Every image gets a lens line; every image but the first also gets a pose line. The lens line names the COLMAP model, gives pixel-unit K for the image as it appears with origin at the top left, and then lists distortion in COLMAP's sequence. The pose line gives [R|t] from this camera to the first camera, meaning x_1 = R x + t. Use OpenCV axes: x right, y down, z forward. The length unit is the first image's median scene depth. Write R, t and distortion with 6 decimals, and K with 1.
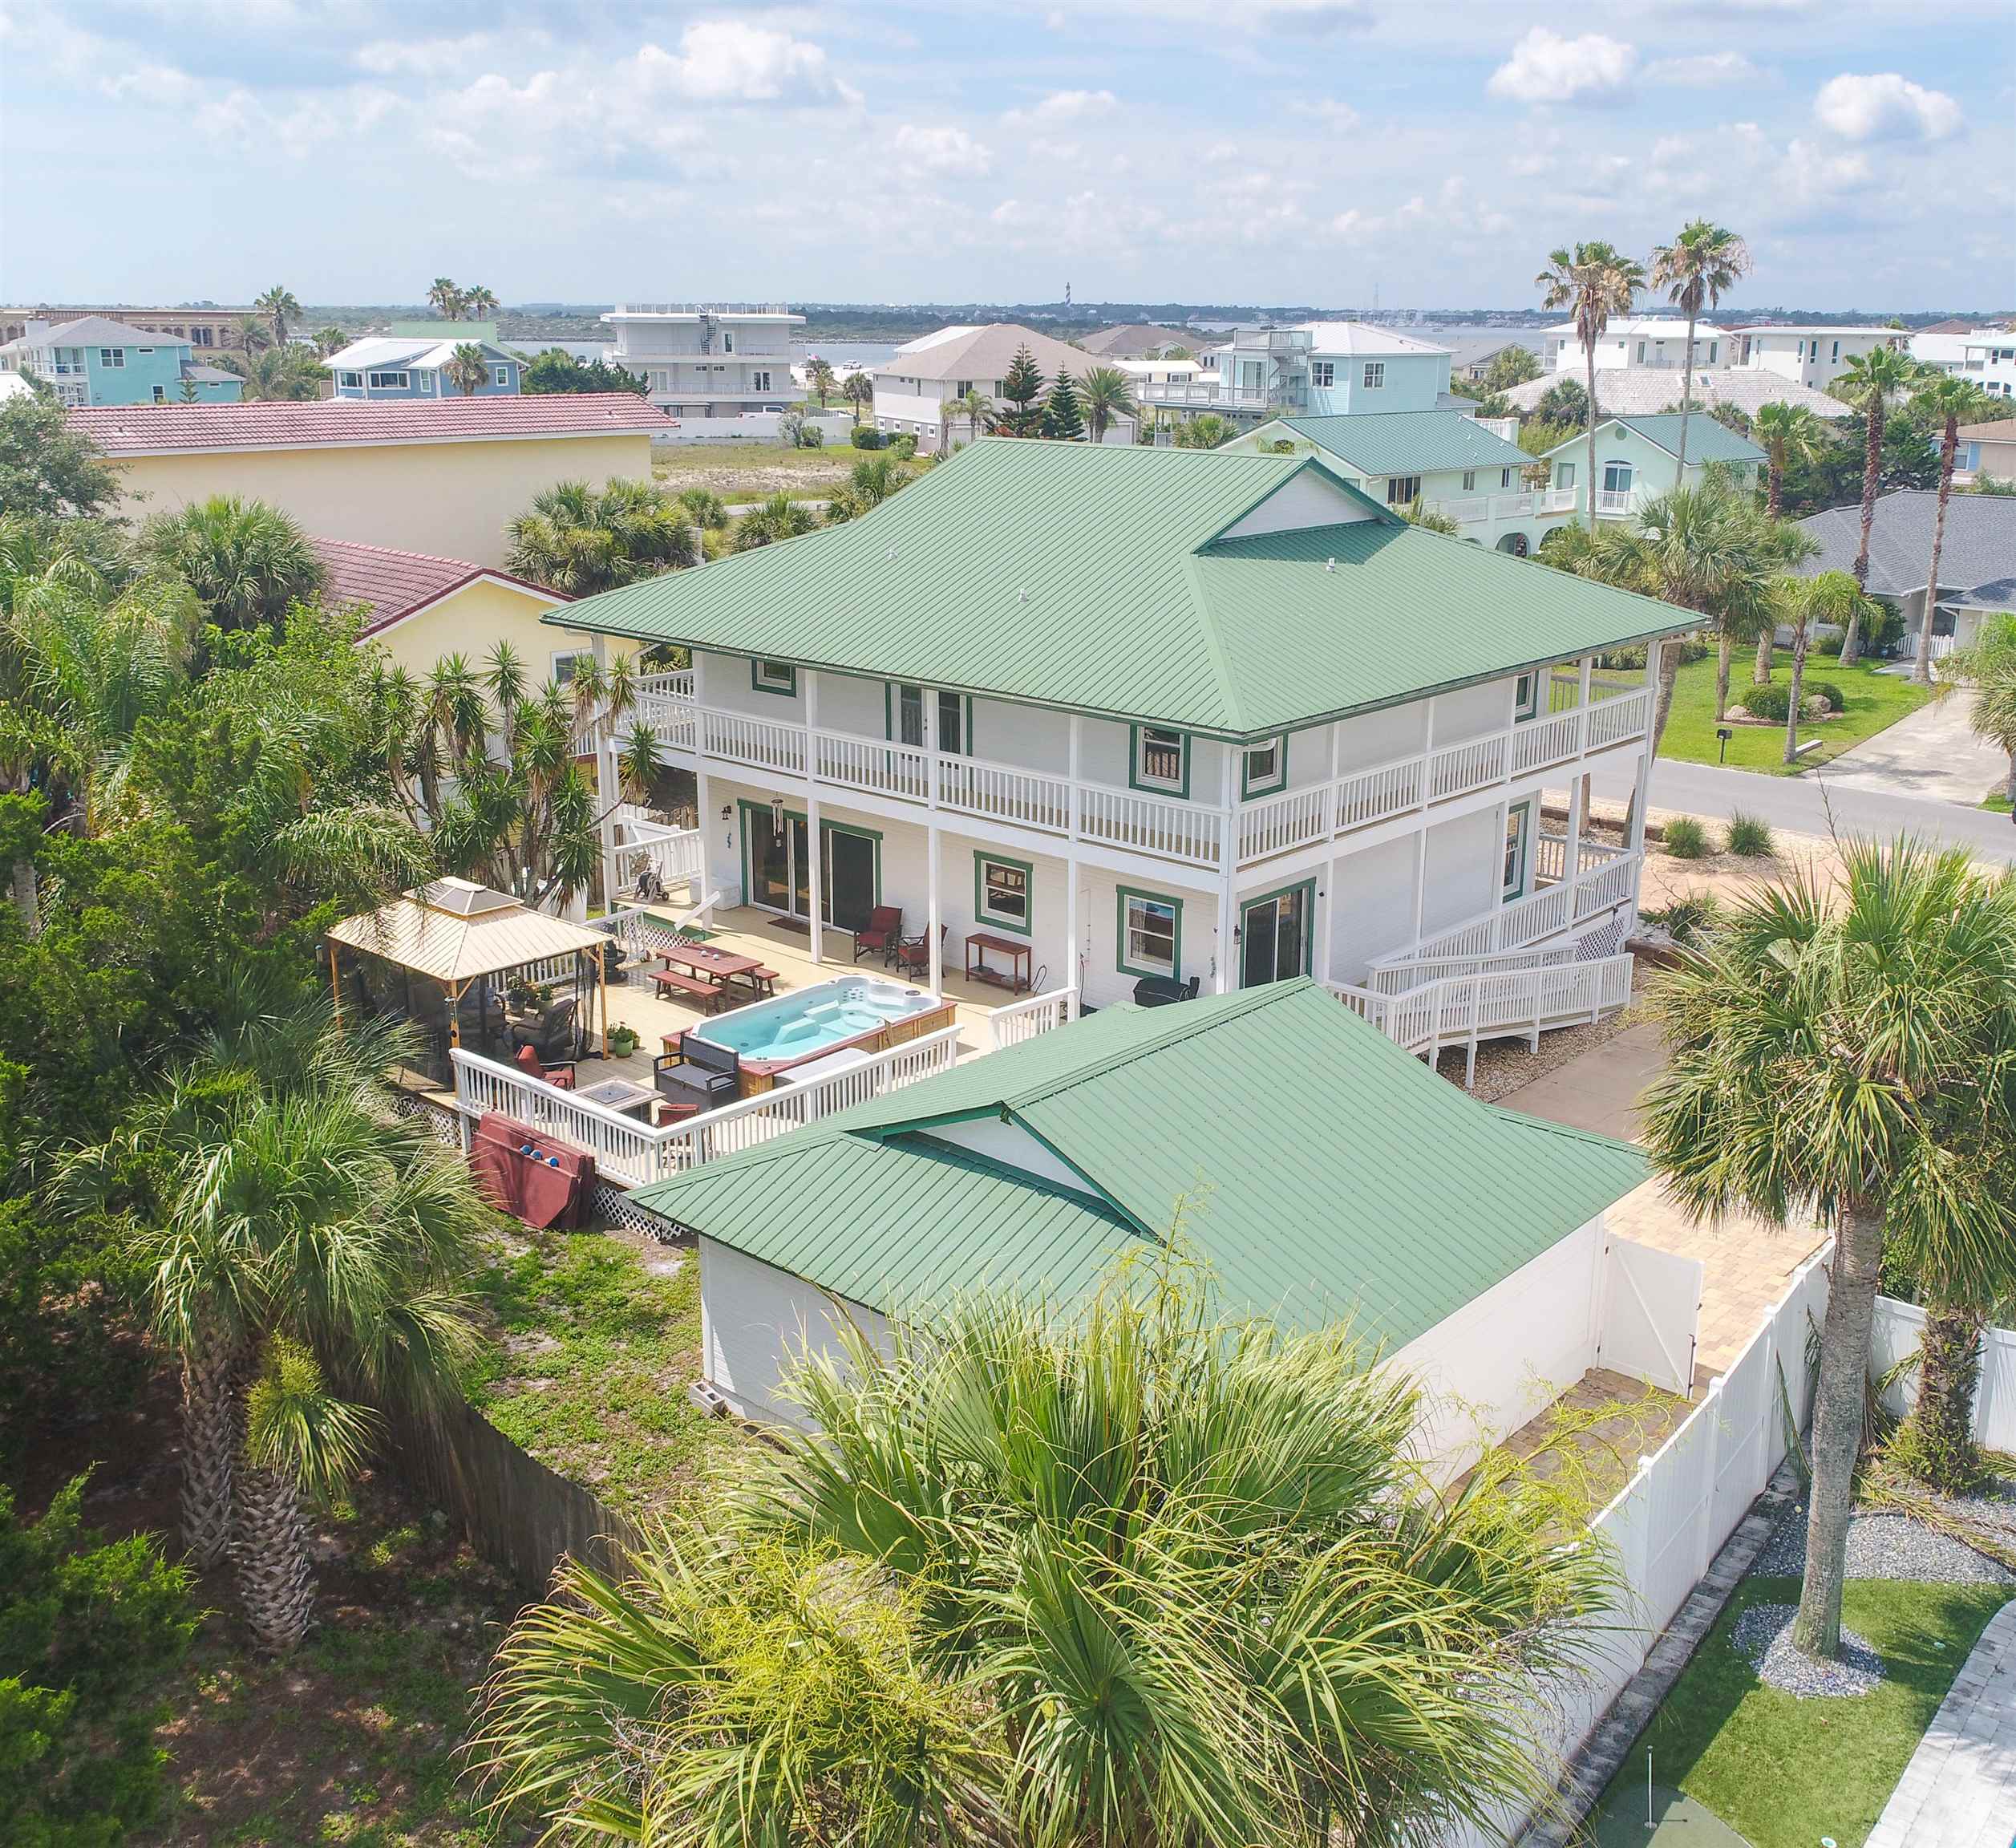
lens RADIAL K [[2042.8, 0, 1046.5], [0, 2042.8, 879.8], [0, 0, 1]] dist [0.017329, 0.000000]
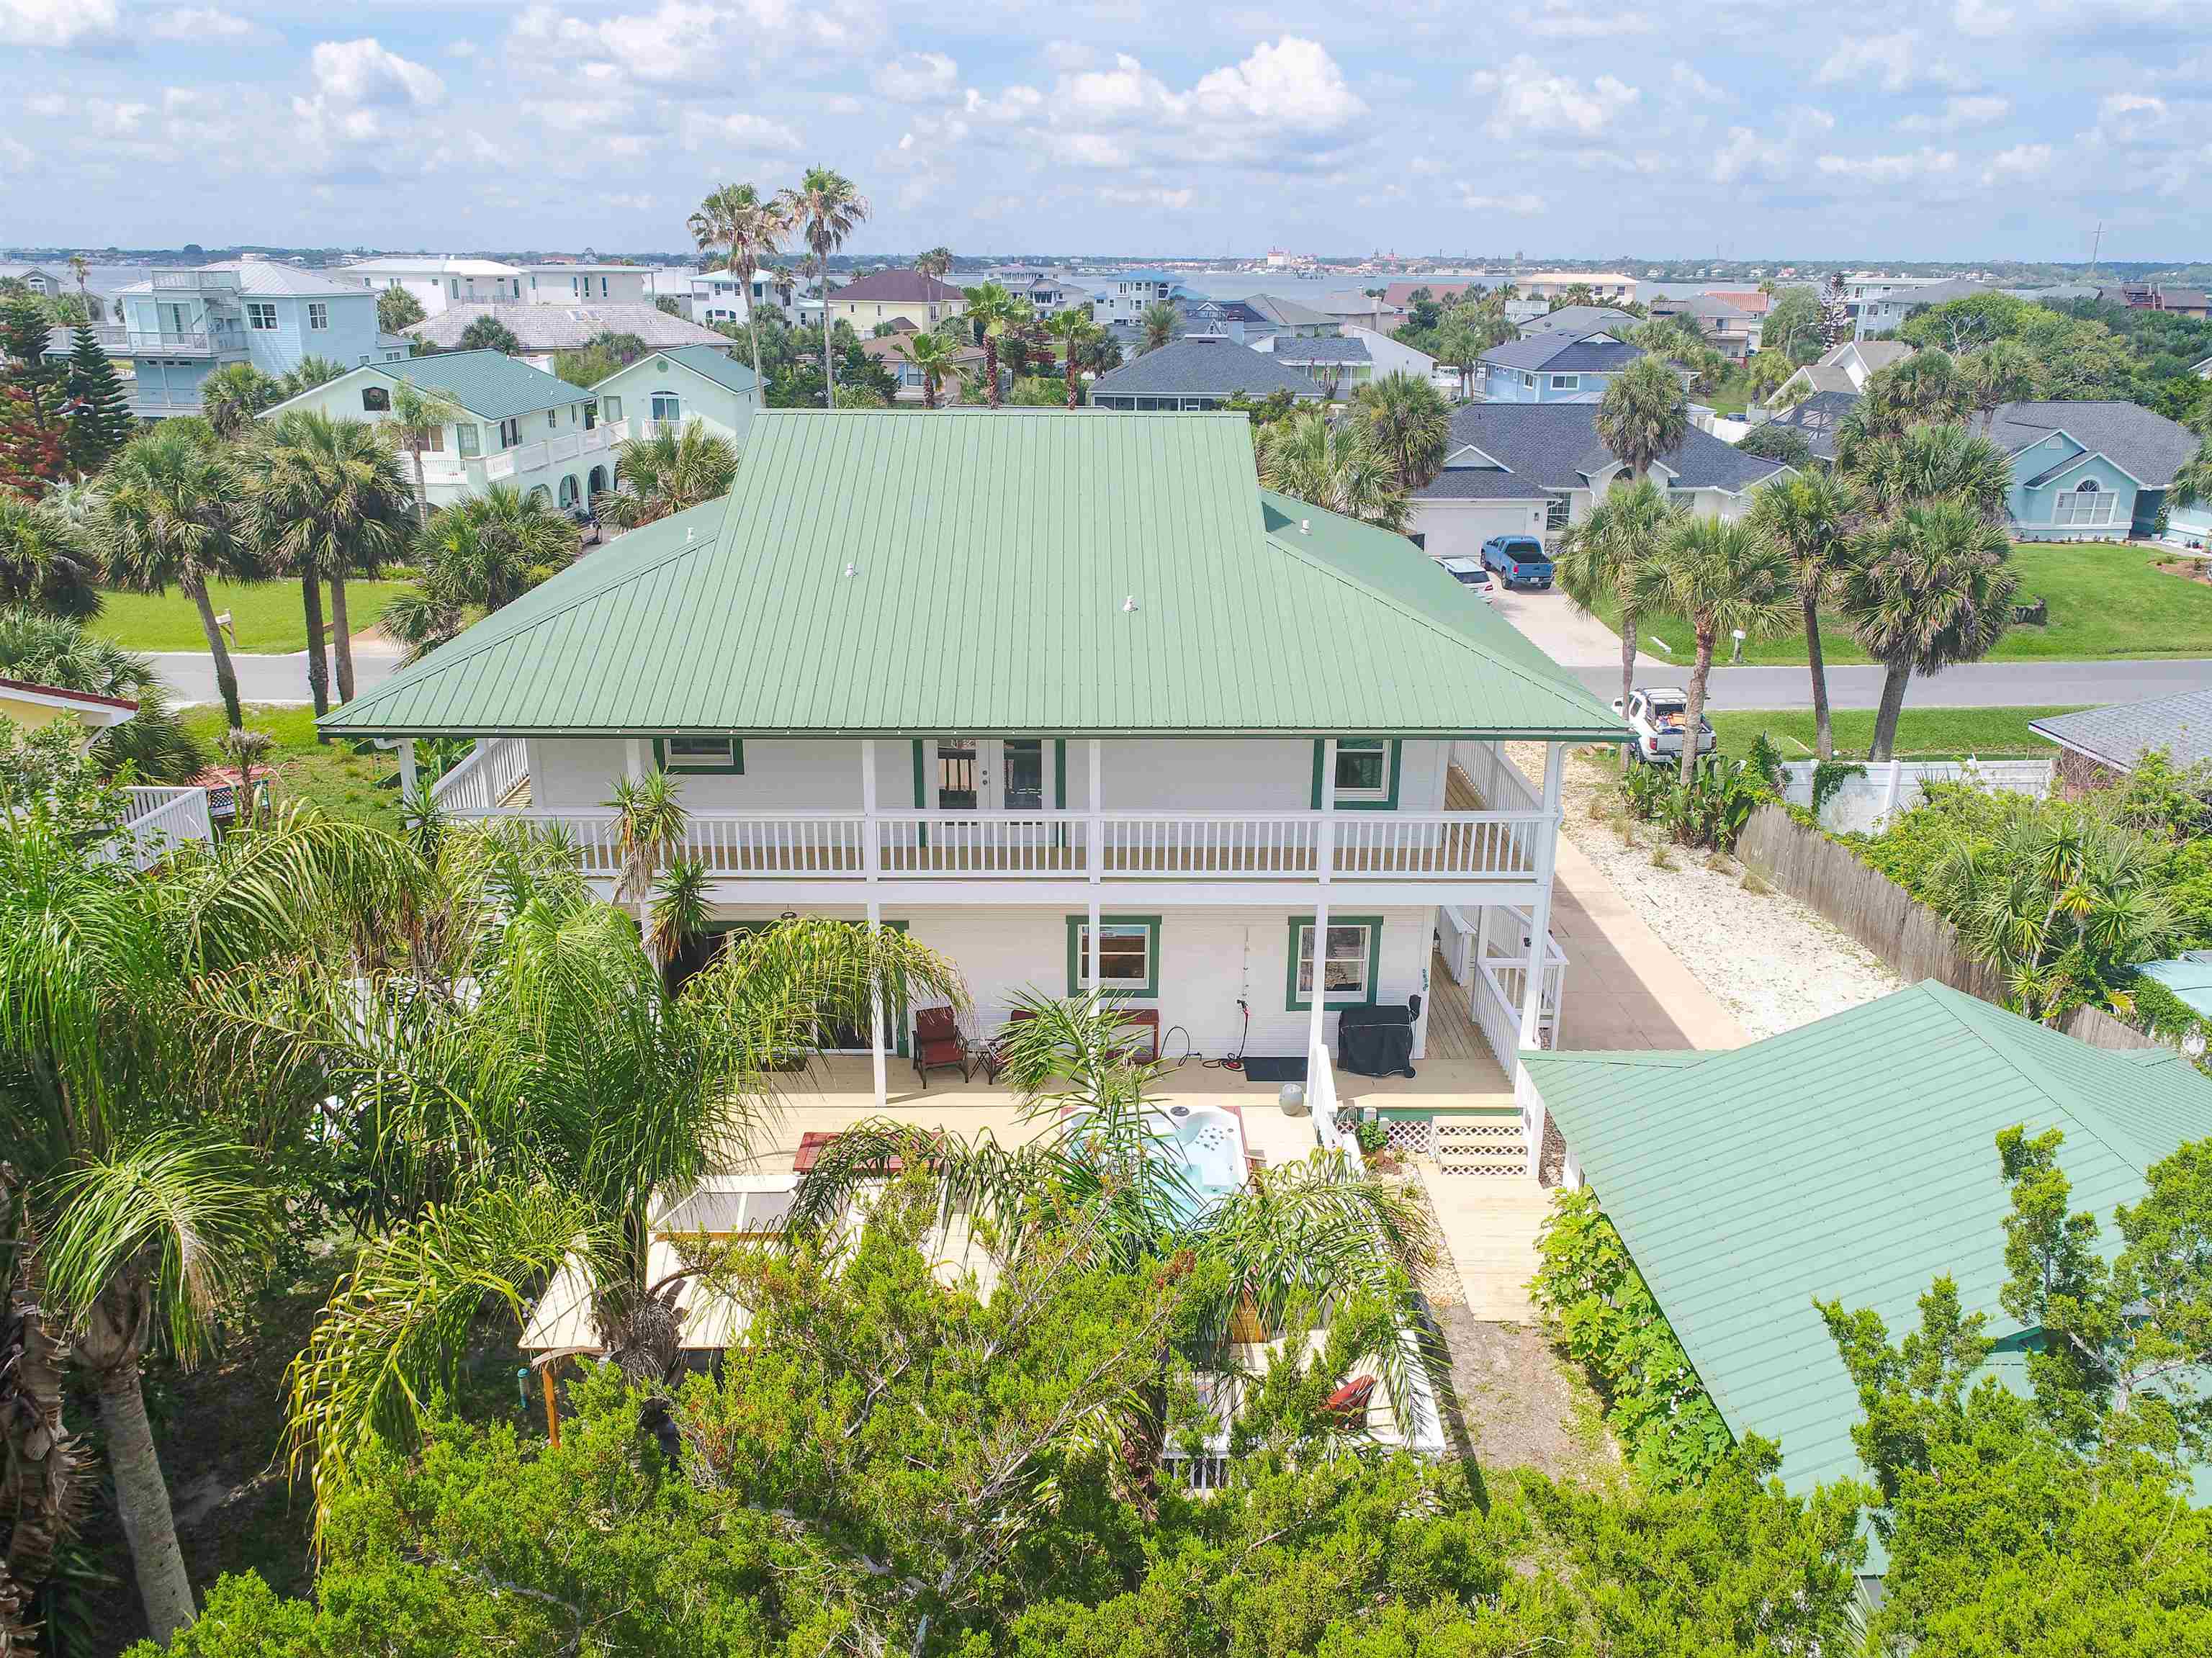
lens RADIAL K [[1680.4, 0, 1111.7], [0, 1680.4, 825.3], [0, 0, 1]] dist [0.005394, -0.007312]
pose [[0.738035, -0.217118, 0.638877, -0.439922], [0.178856, 0.975898, 0.125037, -0.130048], [-0.650626, 0.021986, 0.759080, 0.457496]]
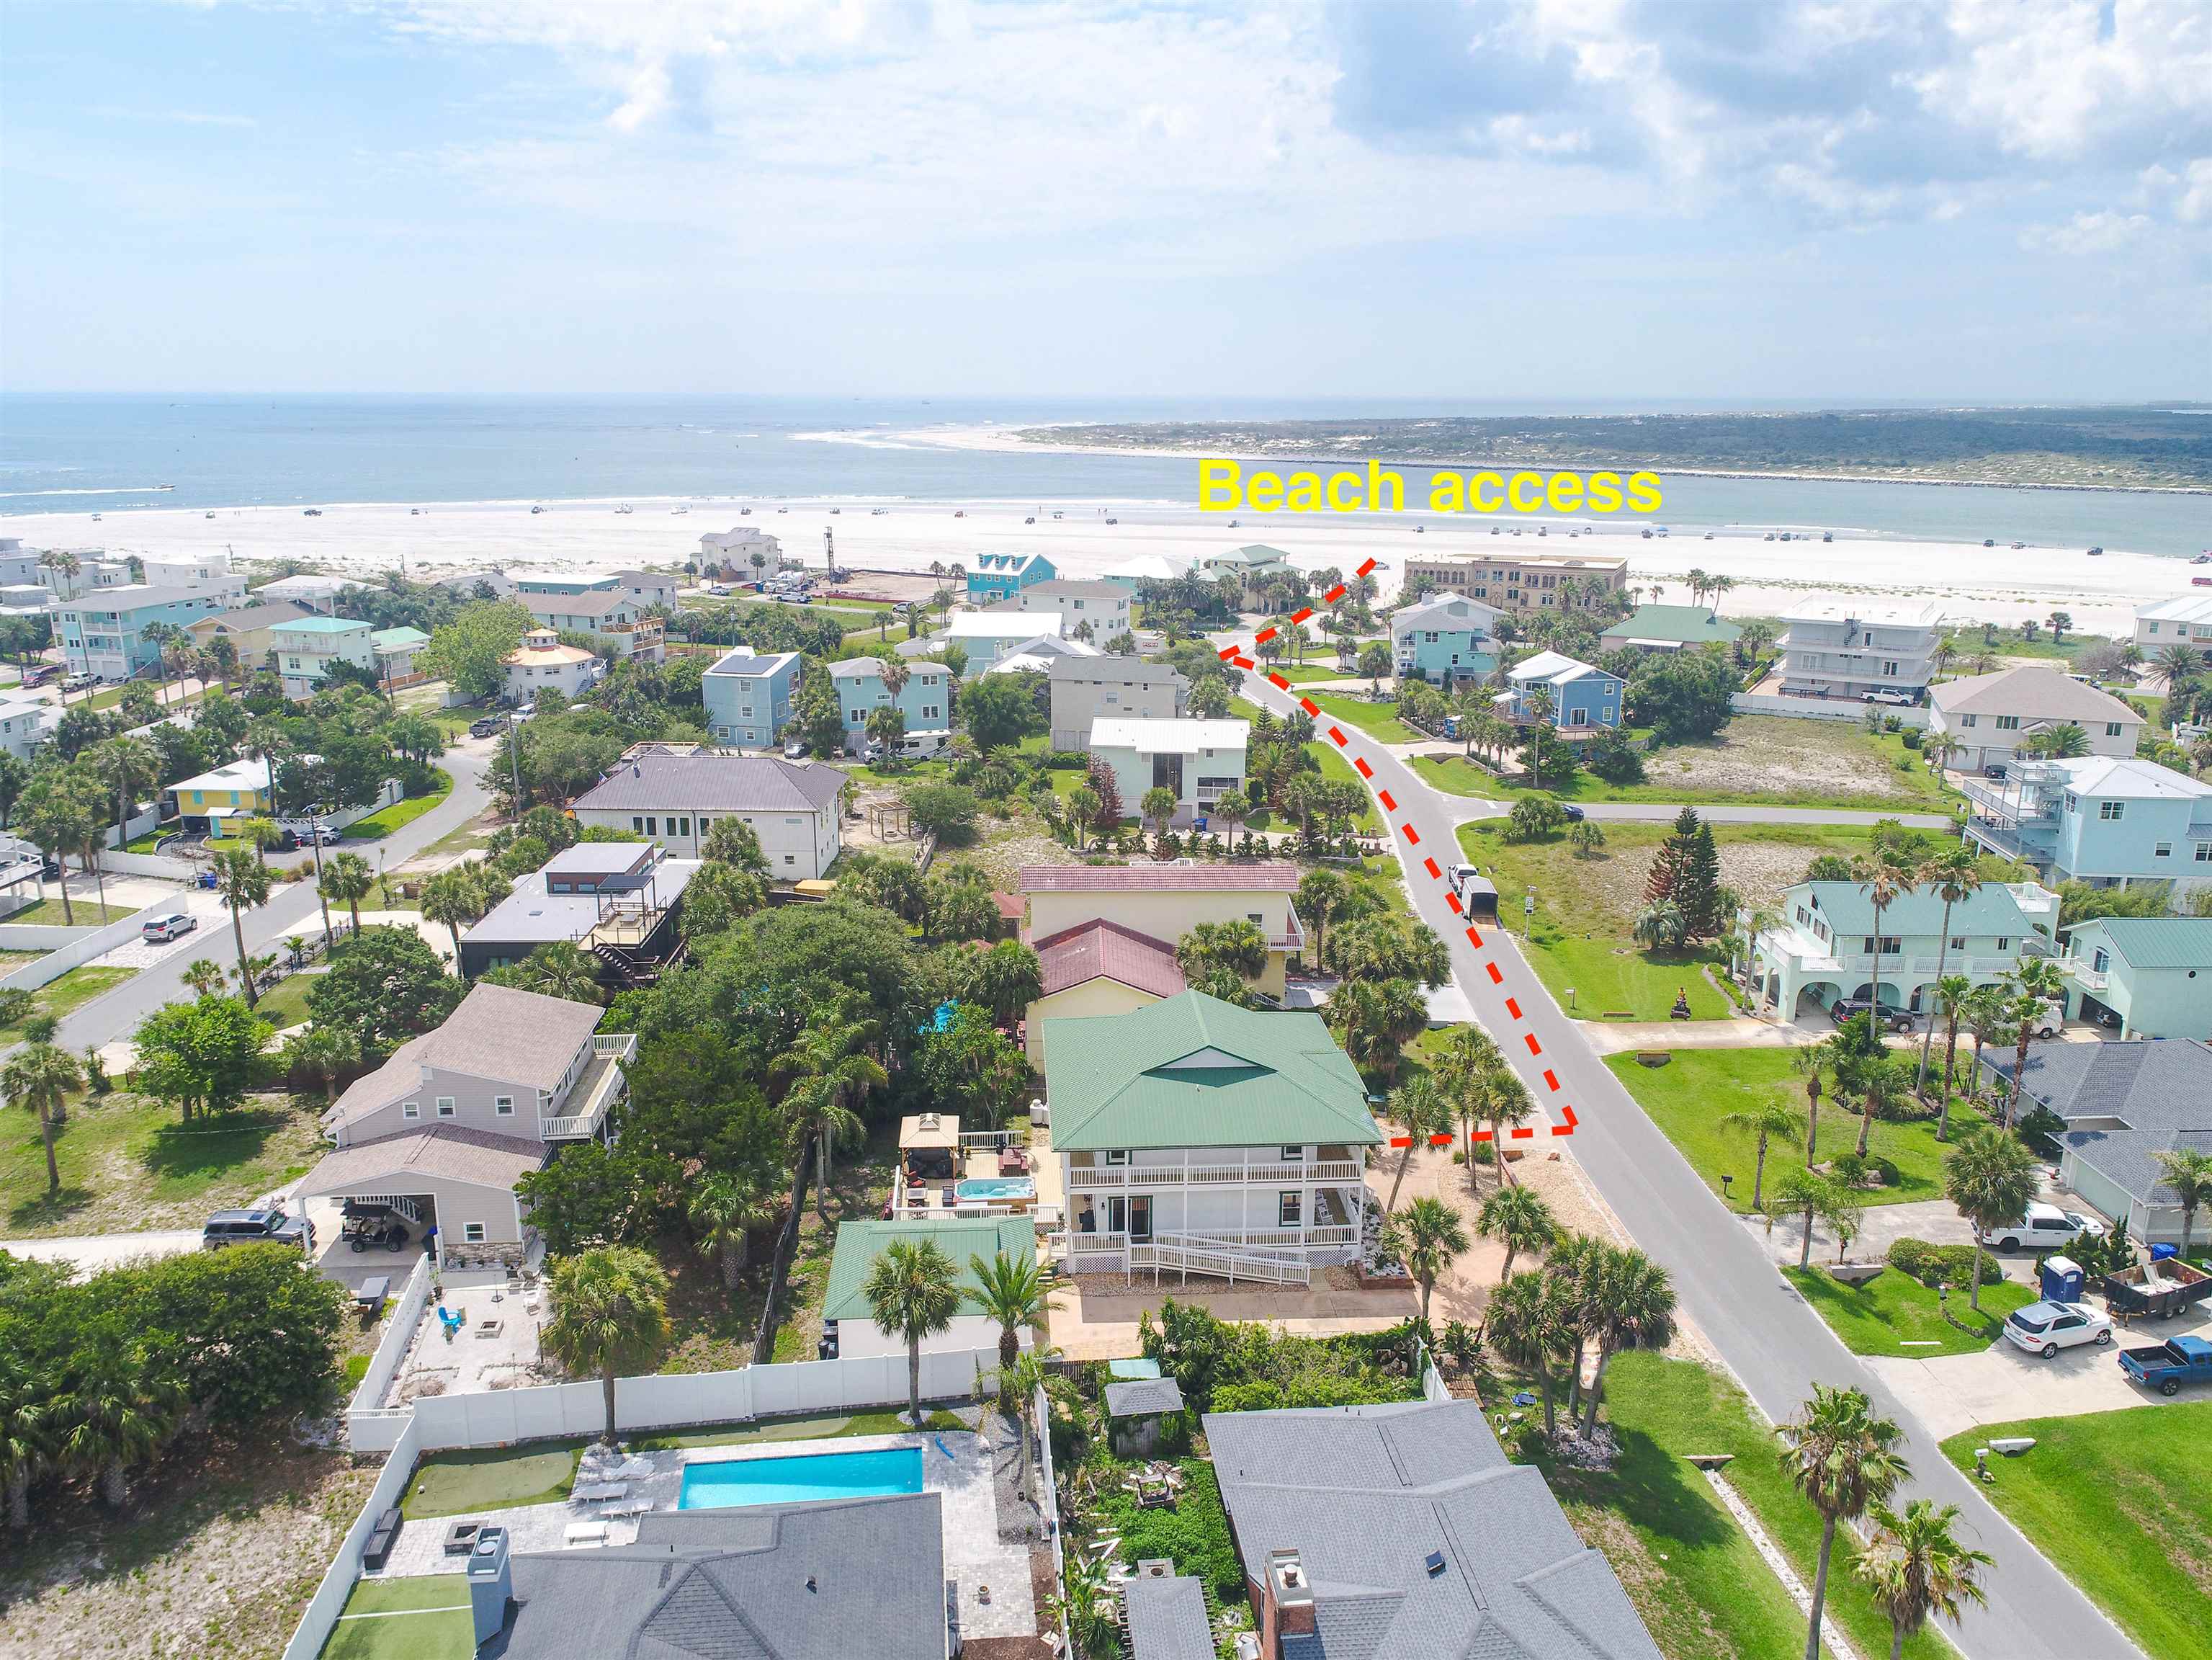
lens RADIAL K [[1680.7, 0, 1125.3], [0, 1680.7, 841.3], [0, 0, 1]] dist [0.005394, -0.007312]
pose [[0.709915, 0.179844, -0.680938, 1.515716], [-0.189535, 0.979964, 0.061220, -0.584755], [0.678305, 0.085601, 0.729777, -0.731930]]
